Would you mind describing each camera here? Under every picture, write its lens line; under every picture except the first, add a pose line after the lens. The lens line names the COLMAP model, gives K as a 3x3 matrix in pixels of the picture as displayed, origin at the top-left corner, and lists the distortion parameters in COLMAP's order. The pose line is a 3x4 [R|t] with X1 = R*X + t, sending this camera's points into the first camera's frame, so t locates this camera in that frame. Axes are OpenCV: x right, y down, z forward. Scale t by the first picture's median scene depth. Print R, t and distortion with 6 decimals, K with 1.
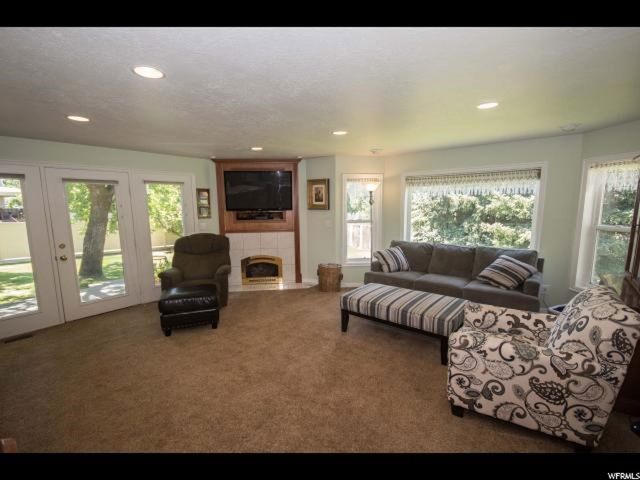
lens RADIAL K [[298.7, 0, 317.3], [0, 298.7, 247.6], [0, 0, 1]] dist [0.012038, -0.008489]
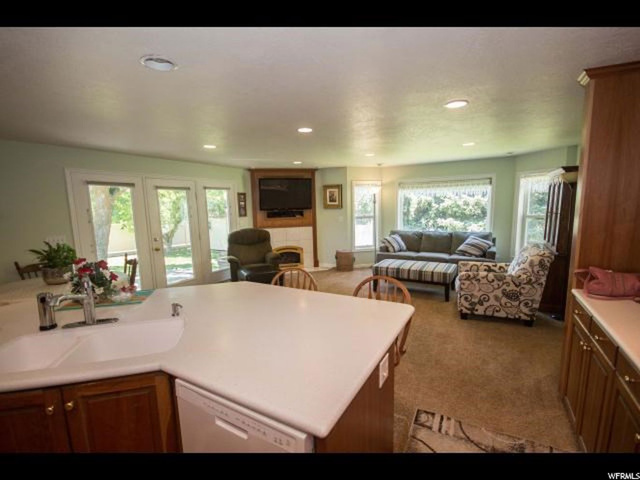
lens RADIAL K [[298.7, 0, 317.3], [0, 298.7, 246.7], [0, 0, 1]] dist [0.012038, -0.008489]
pose [[0.988032, -0.036644, 0.149832, -0.309133], [0.037846, 0.999270, -0.005173, 0.049340], [-0.149533, 0.010781, 0.988698, -0.304552]]
